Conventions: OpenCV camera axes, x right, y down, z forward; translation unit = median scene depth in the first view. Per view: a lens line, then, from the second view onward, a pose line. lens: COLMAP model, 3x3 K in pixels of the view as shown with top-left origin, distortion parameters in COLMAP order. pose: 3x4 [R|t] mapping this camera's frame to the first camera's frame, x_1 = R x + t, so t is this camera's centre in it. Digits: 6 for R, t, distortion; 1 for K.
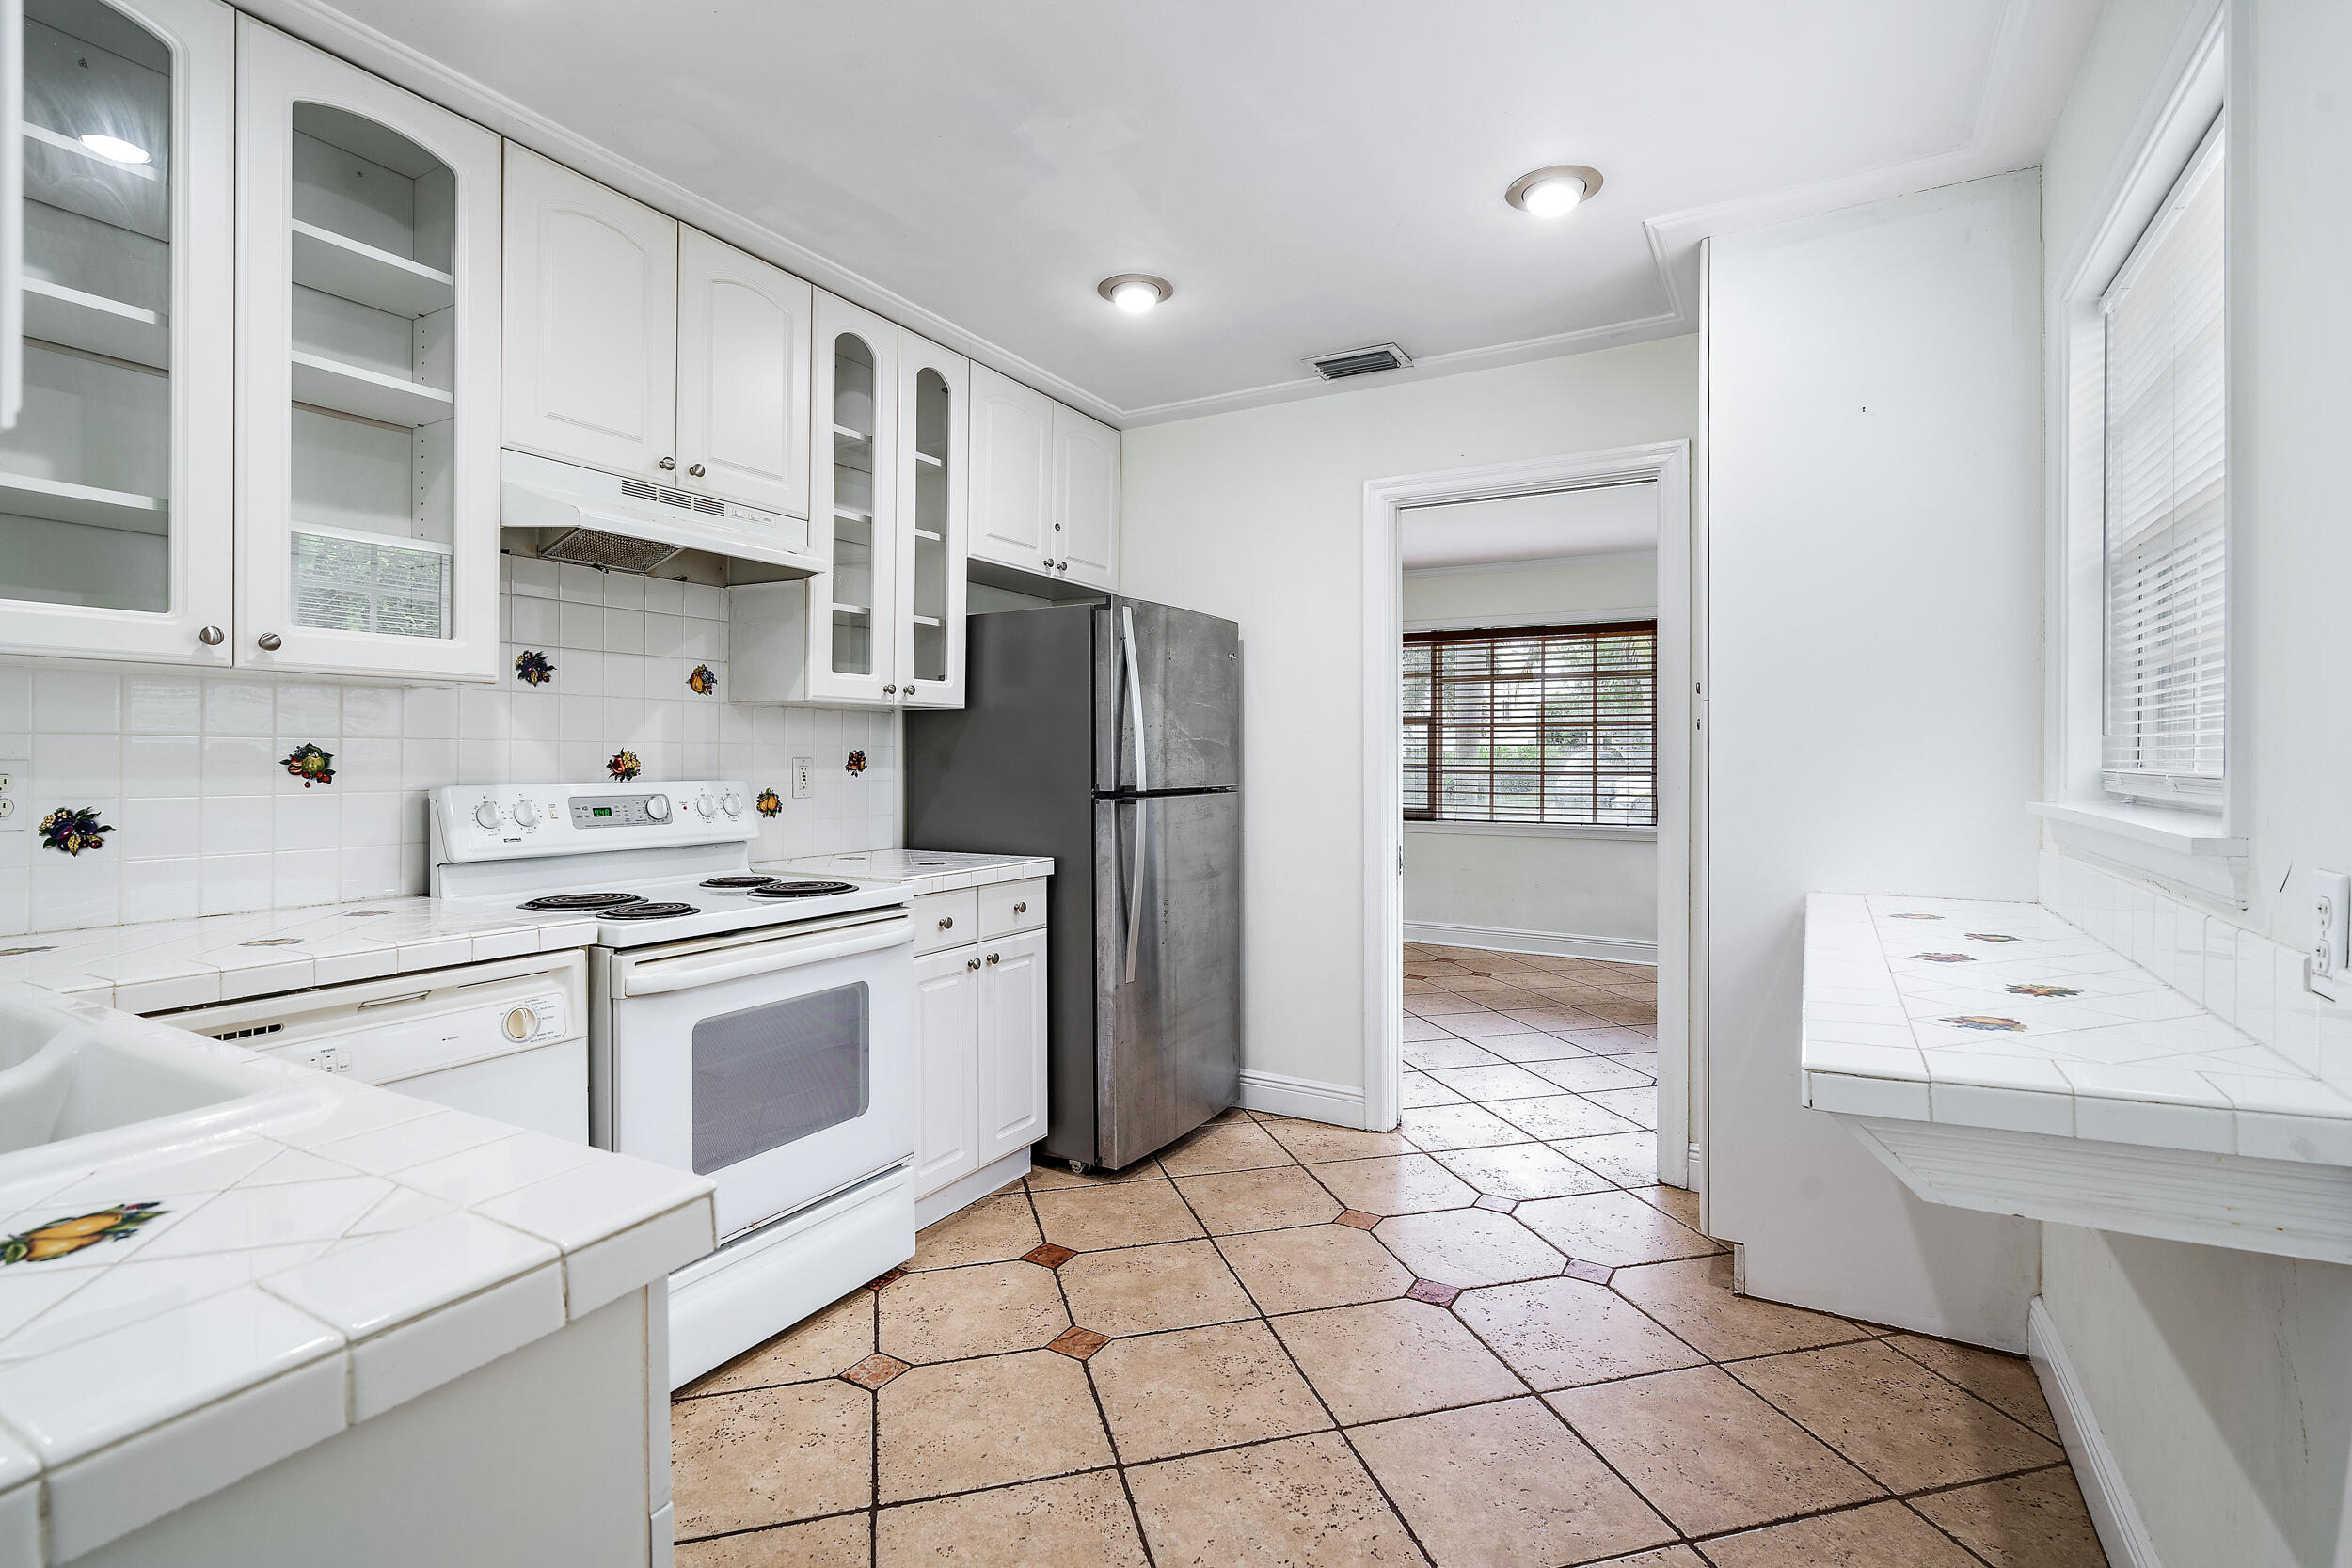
lens RADIAL K [[1081.0, 0, 1191.6], [0, 1081.0, 752.5], [0, 0, 1]] dist [0.000258, 0.000029]
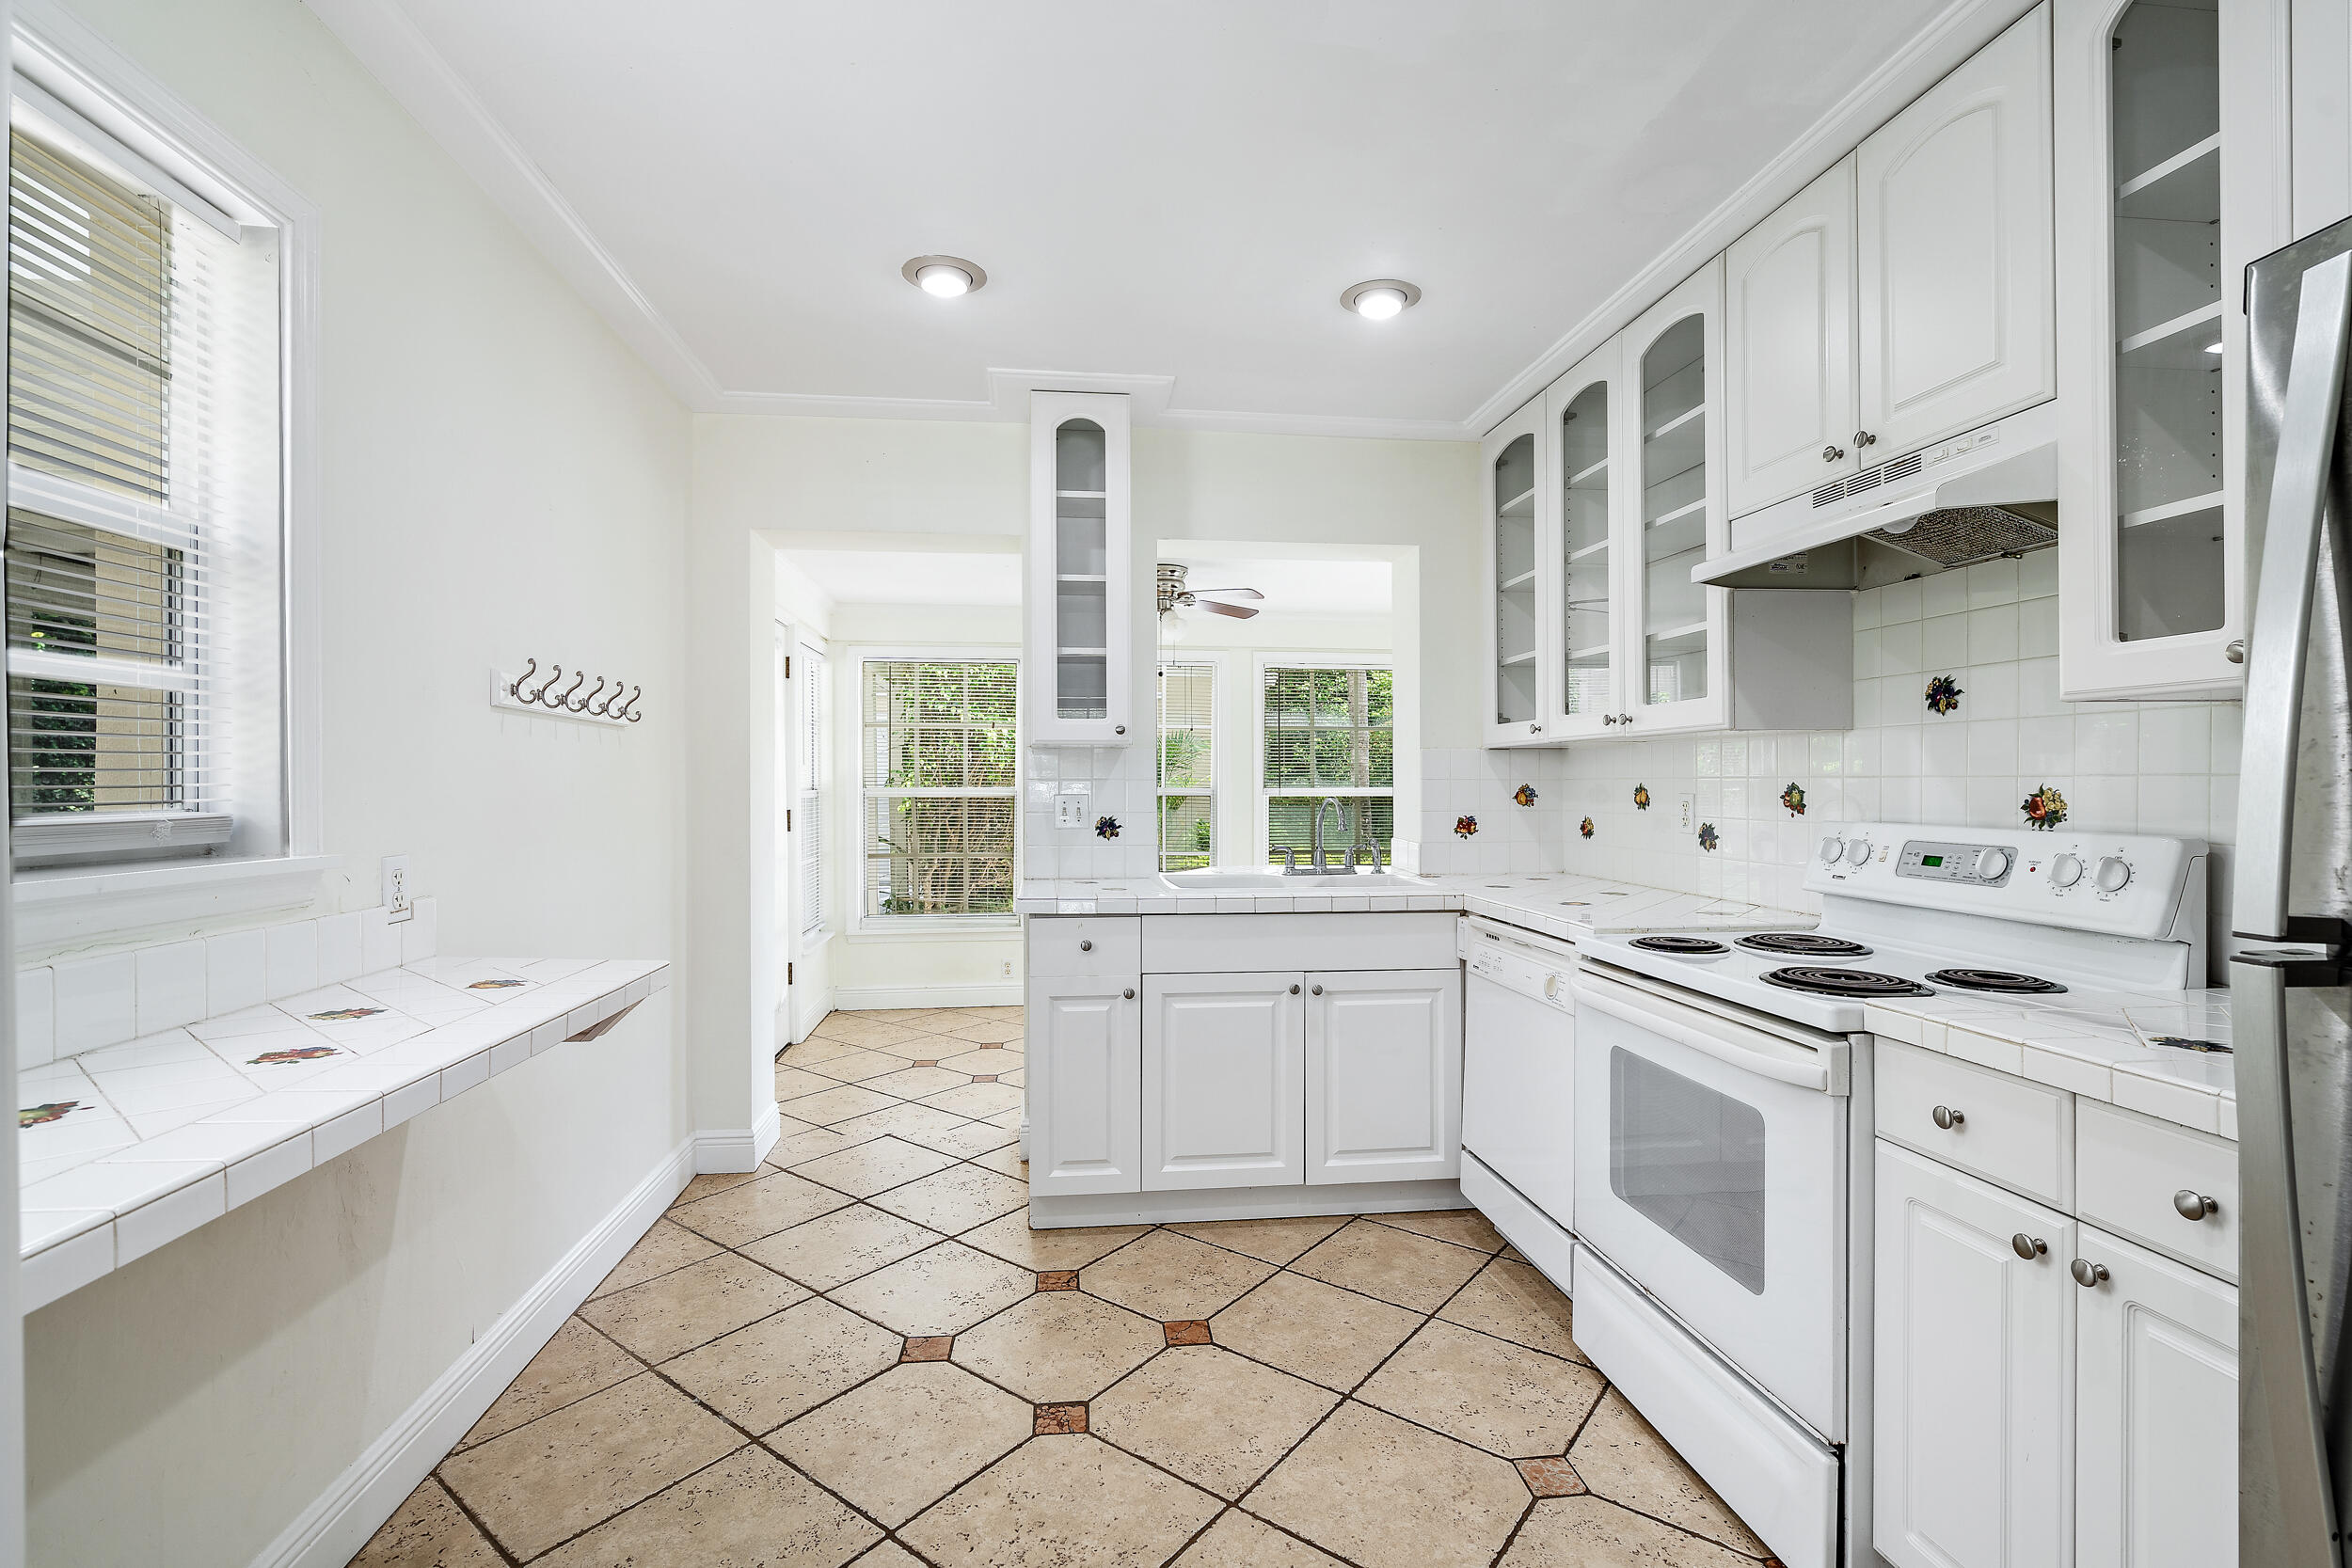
lens RADIAL K [[1081.0, 0, 1175.5], [0, 1081.0, 785.5], [0, 0, 1]] dist [0.000258, 0.000029]
pose [[-0.806692, 0.000074, -0.590973, 0.448640], [0.001095, 0.999998, -0.001370, -0.003223], [0.590972, -0.001752, -0.806690, 1.404538]]
